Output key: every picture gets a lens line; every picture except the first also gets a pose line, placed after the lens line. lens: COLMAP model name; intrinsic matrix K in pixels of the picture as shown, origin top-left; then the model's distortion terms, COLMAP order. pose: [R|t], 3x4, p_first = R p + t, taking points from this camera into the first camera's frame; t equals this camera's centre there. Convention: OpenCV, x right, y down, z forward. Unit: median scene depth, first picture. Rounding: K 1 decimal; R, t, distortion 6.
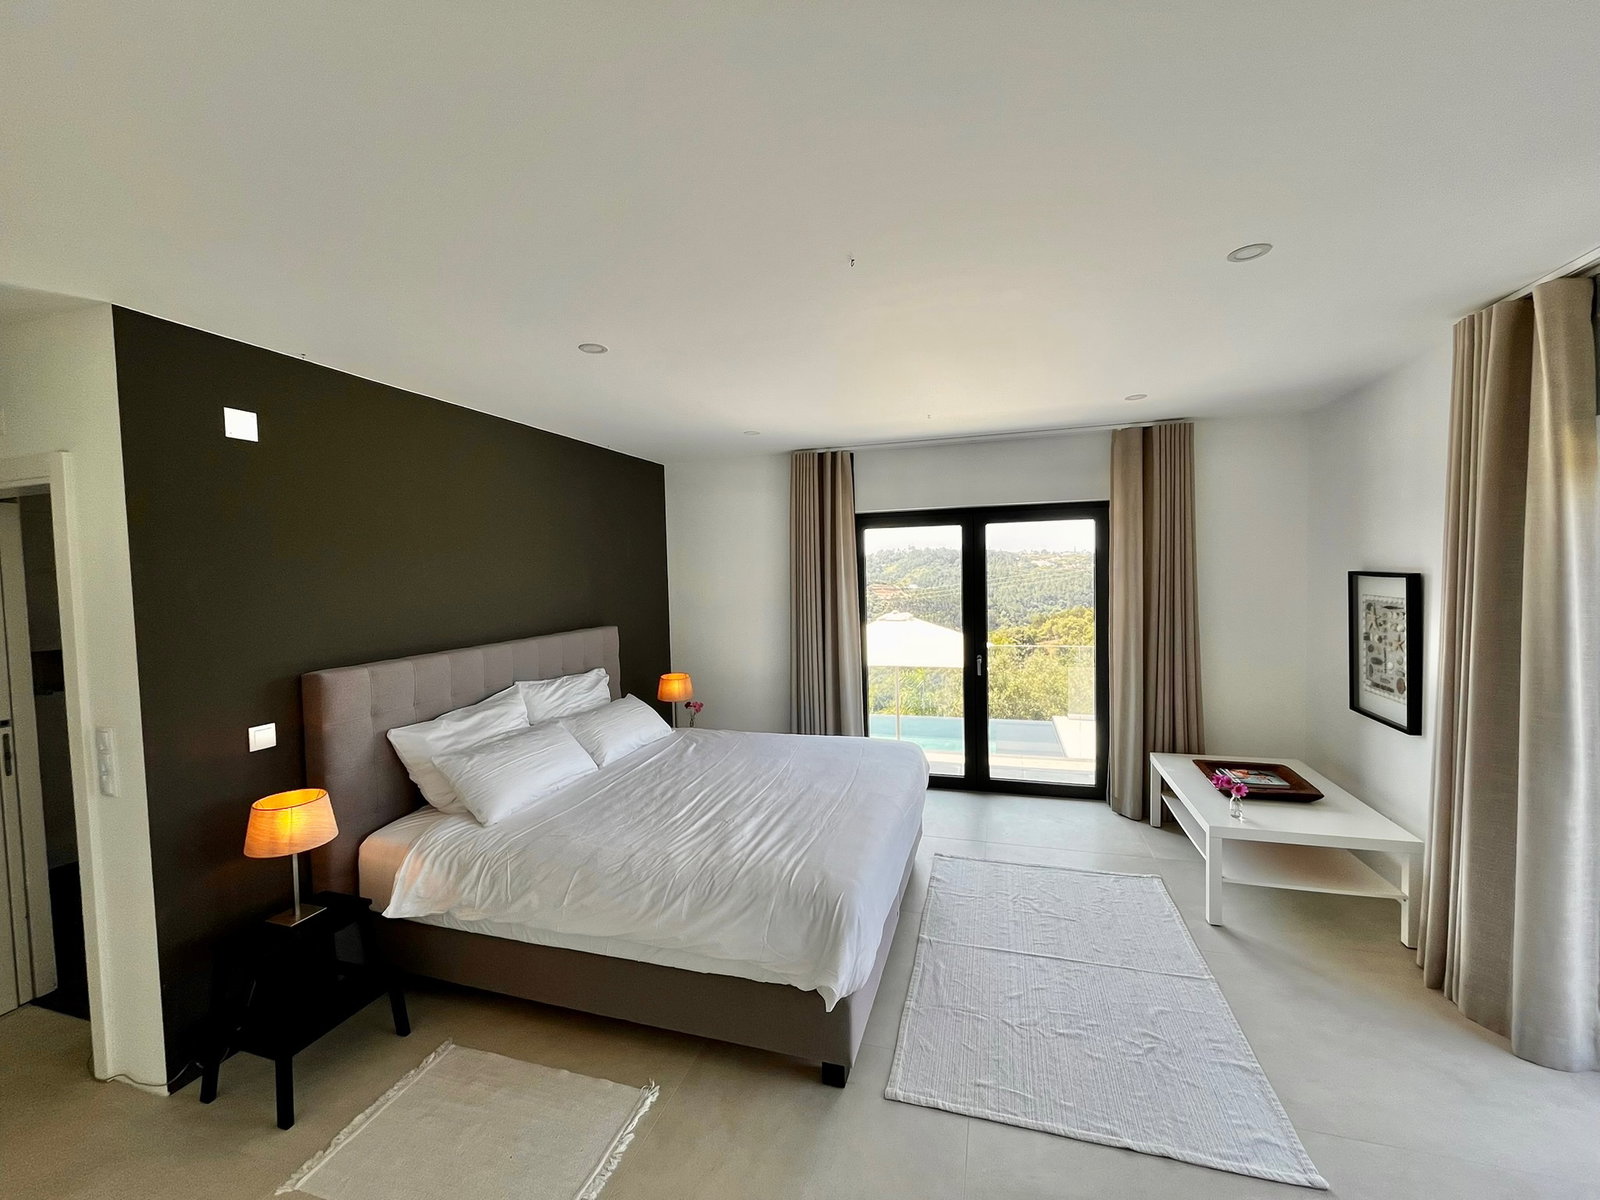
lens RADIAL K [[650.5, 0, 817.9], [0, 650.5, 589.6], [0, 0, 1]] dist [-0.002332, -0.000177]
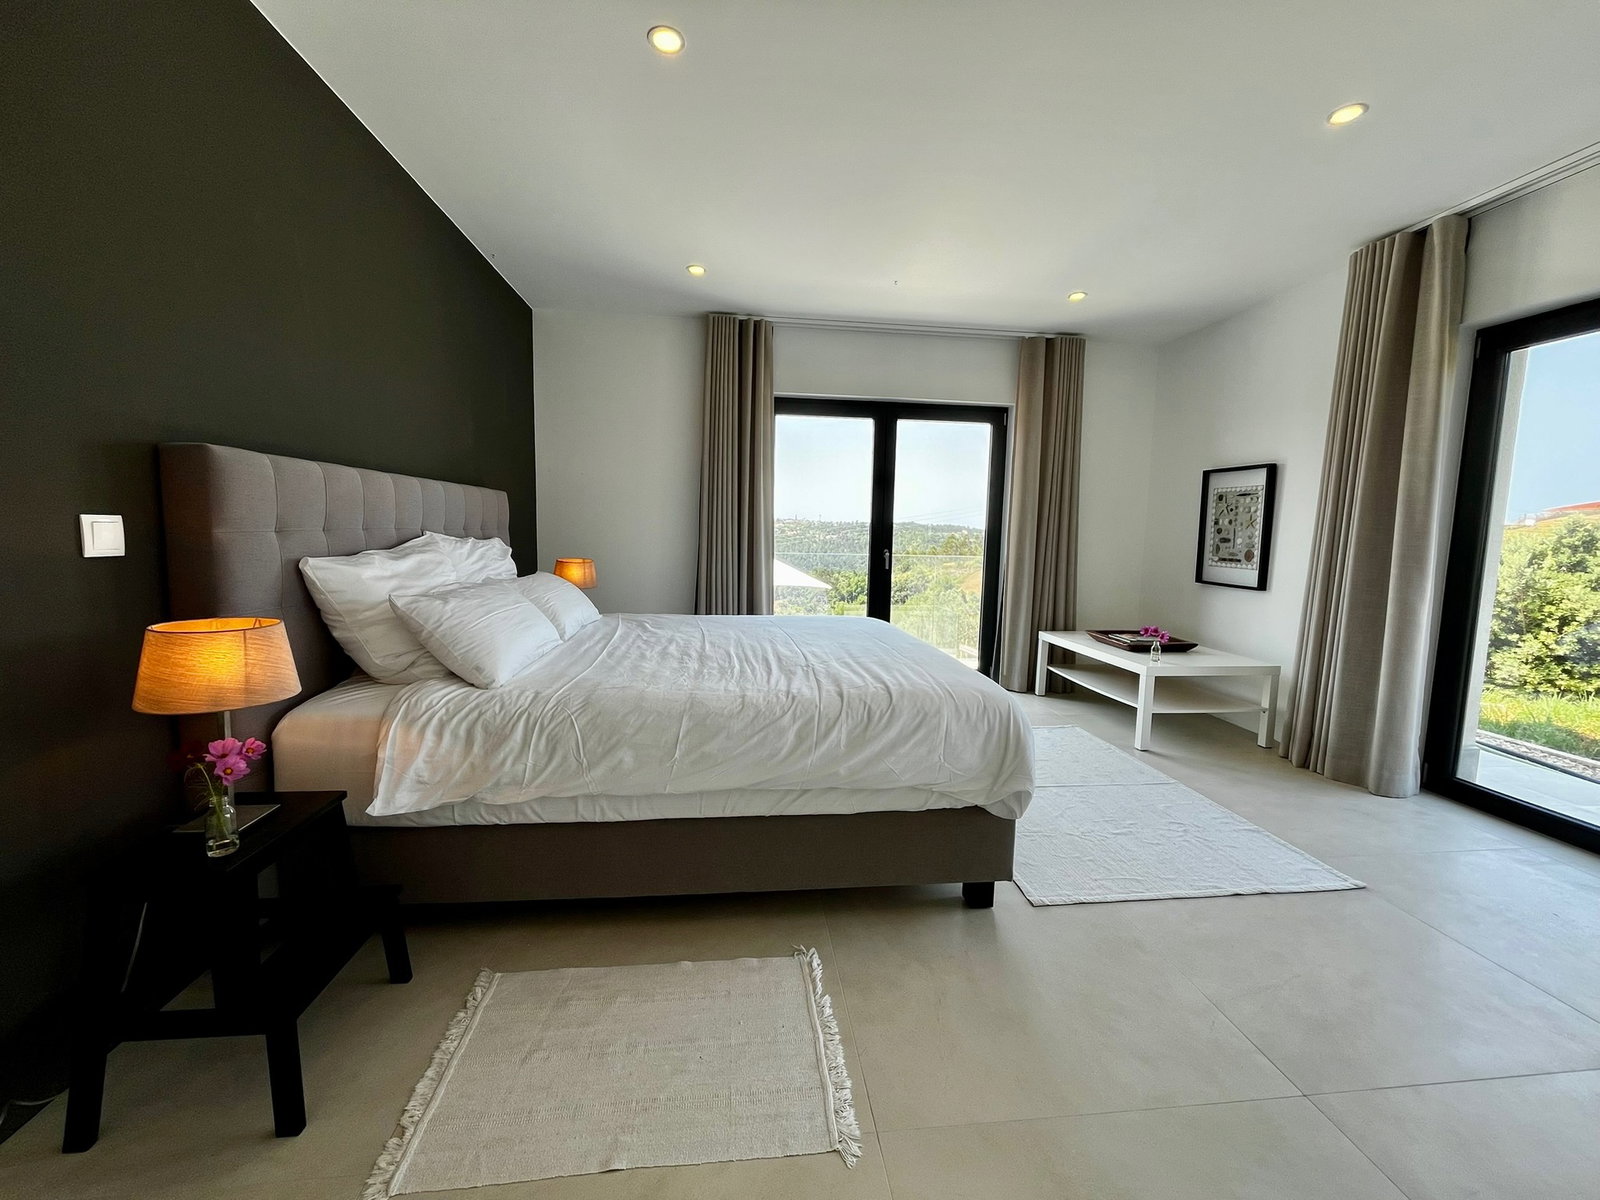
lens RADIAL K [[644.7, 0, 821.9], [0, 644.7, 590.4], [0, 0, 1]] dist [-0.000125, 0.000131]
pose [[0.915008, 0.003858, 0.403417, -0.402309], [-0.028426, 0.998086, 0.054928, 0.179128], [-0.402433, -0.061727, 0.913366, 0.183003]]
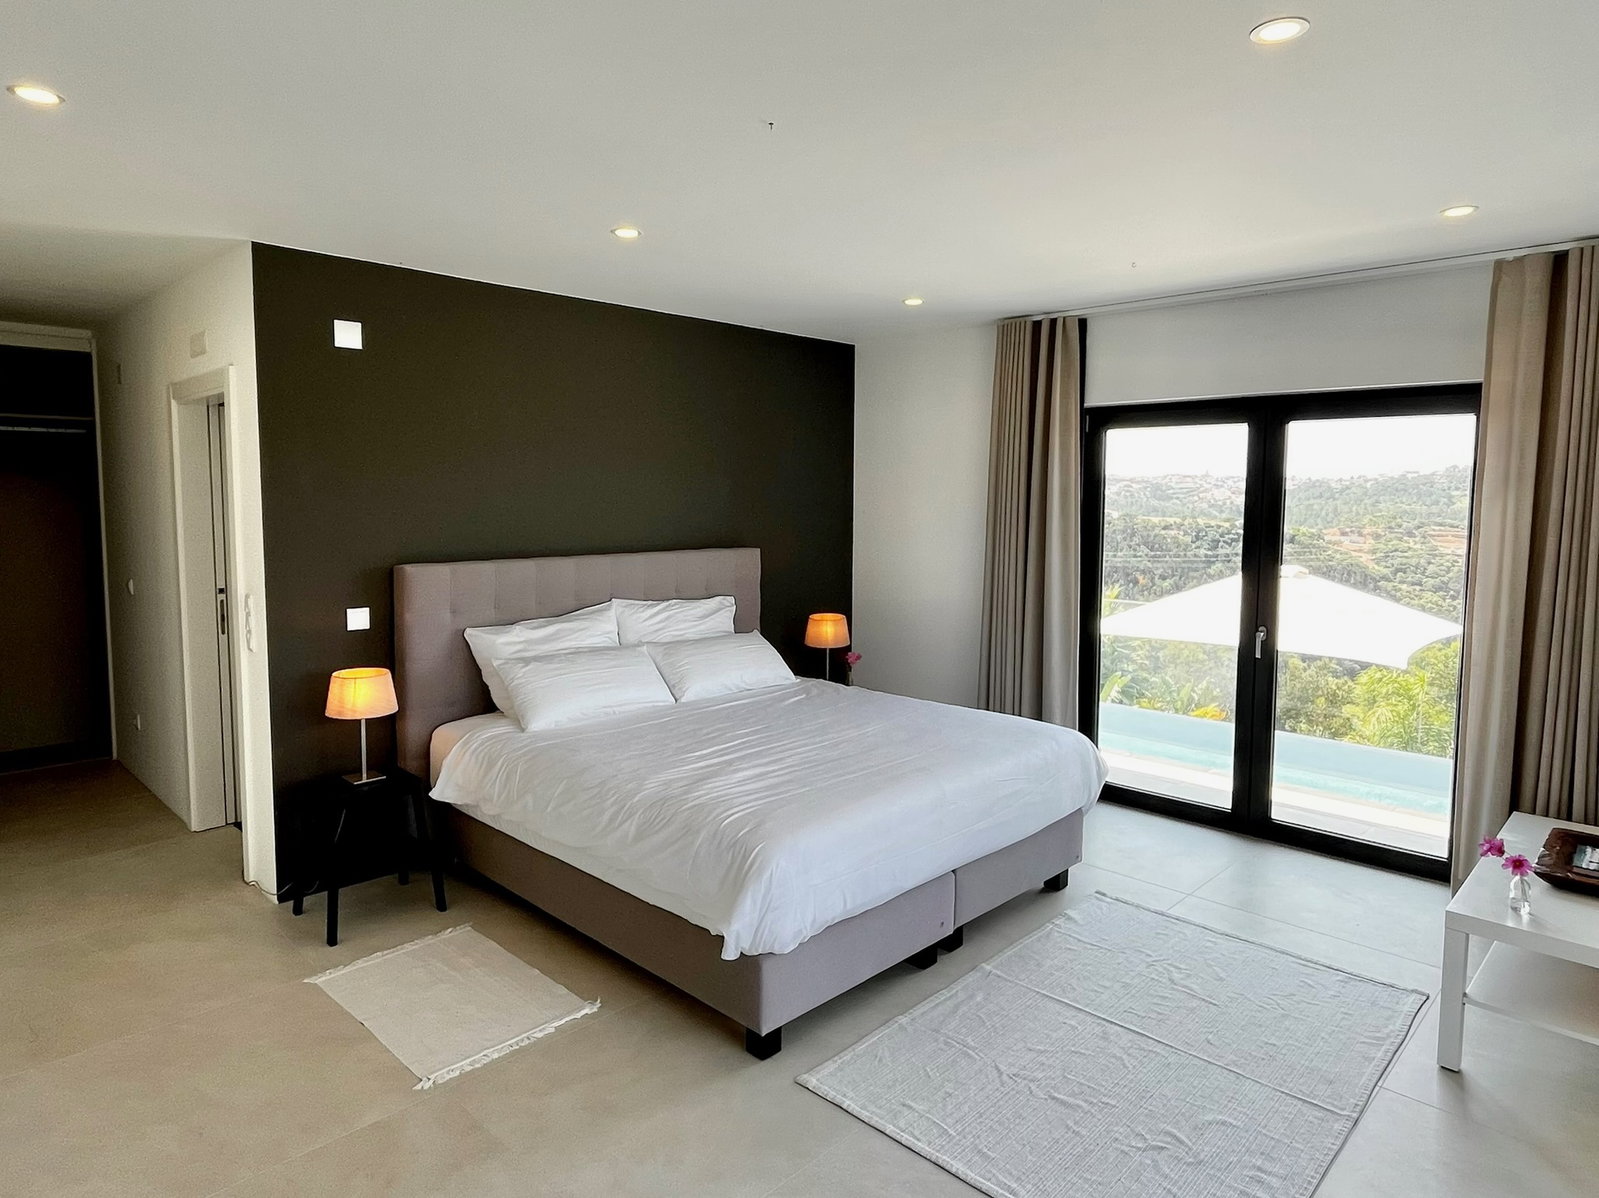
lens RADIAL K [[995.7, 0, 819.7], [0, 995.7, 558.5], [0, 0, 1]] dist [0.004497, 0.001631]
pose [[0.888486, 0.062006, -0.454696, 0.482886], [-0.043452, 0.997745, 0.051153, 0.002915], [0.456843, -0.025691, 0.889176, -0.117401]]
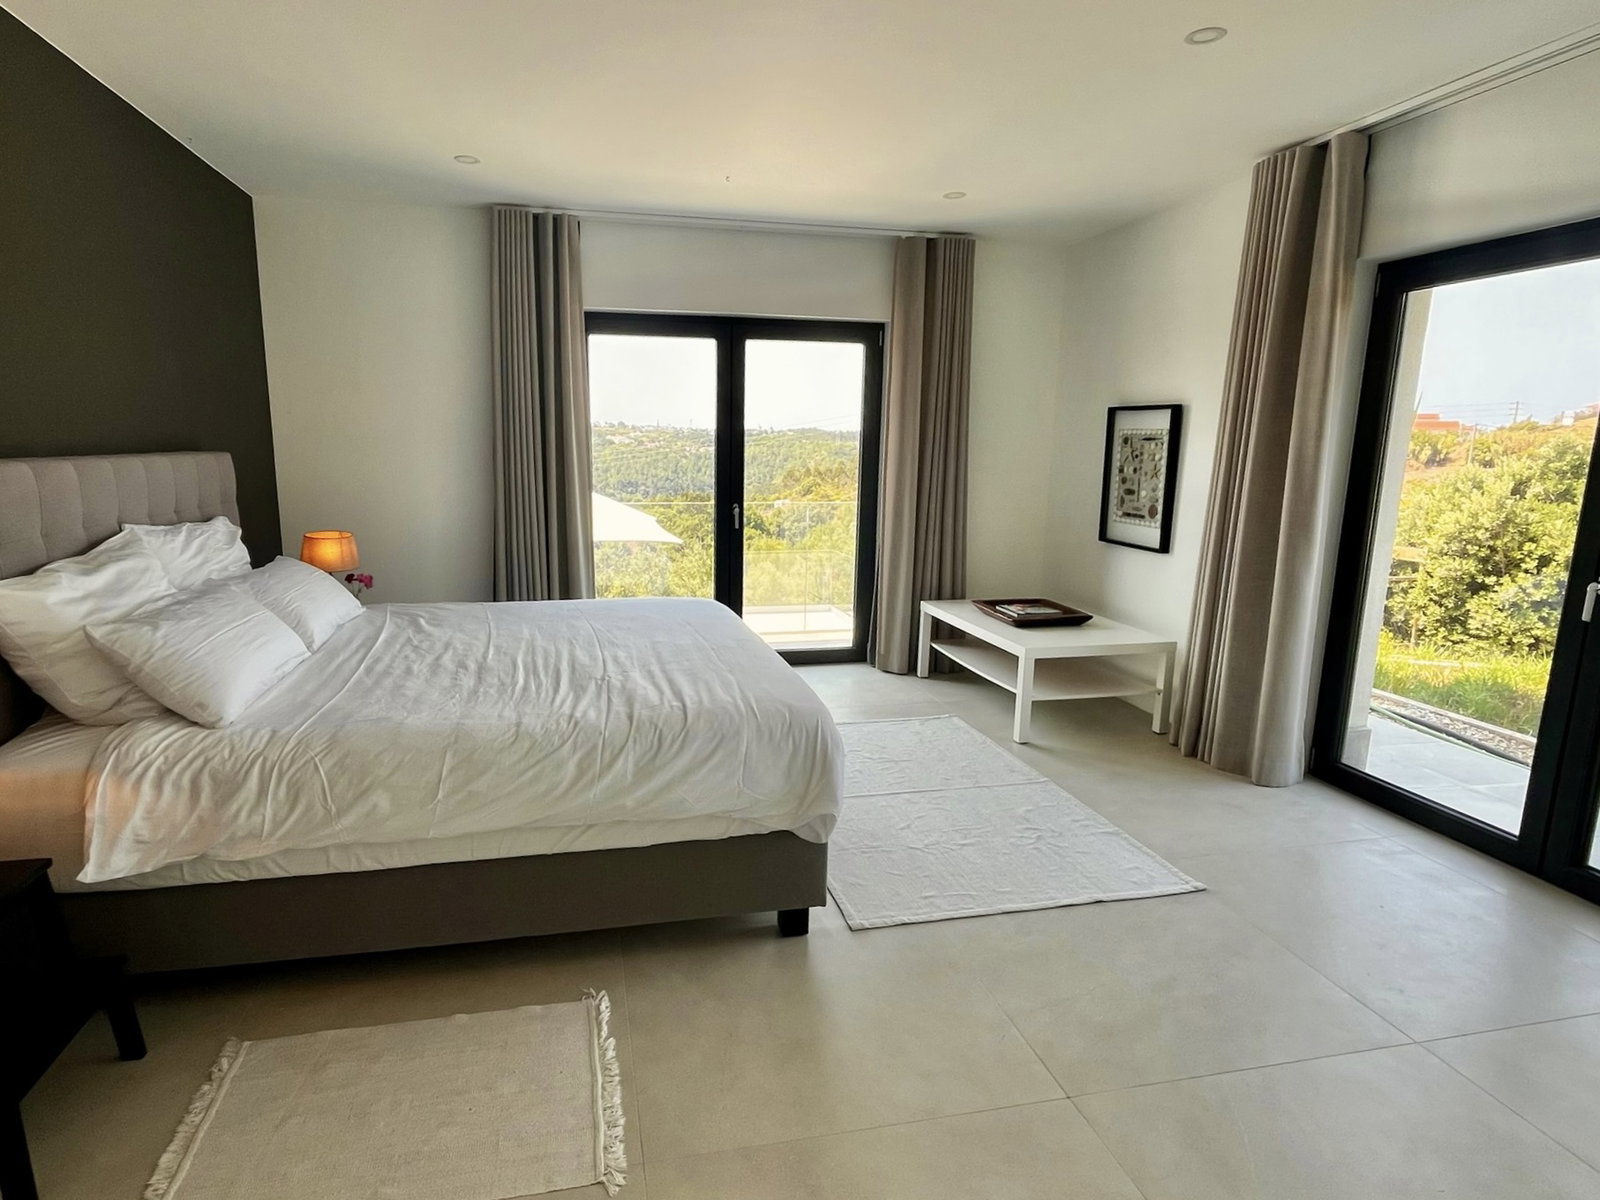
lens RADIAL K [[856.1, 0, 774.4], [0, 856.1, 592.0], [0, 0, 1]] dist [0.000820, 0.000977]
pose [[0.874341, -0.052214, 0.482496, -0.377028], [-0.015399, 0.990710, 0.135116, 0.102630], [-0.485069, -0.125567, 0.865414, 0.047841]]
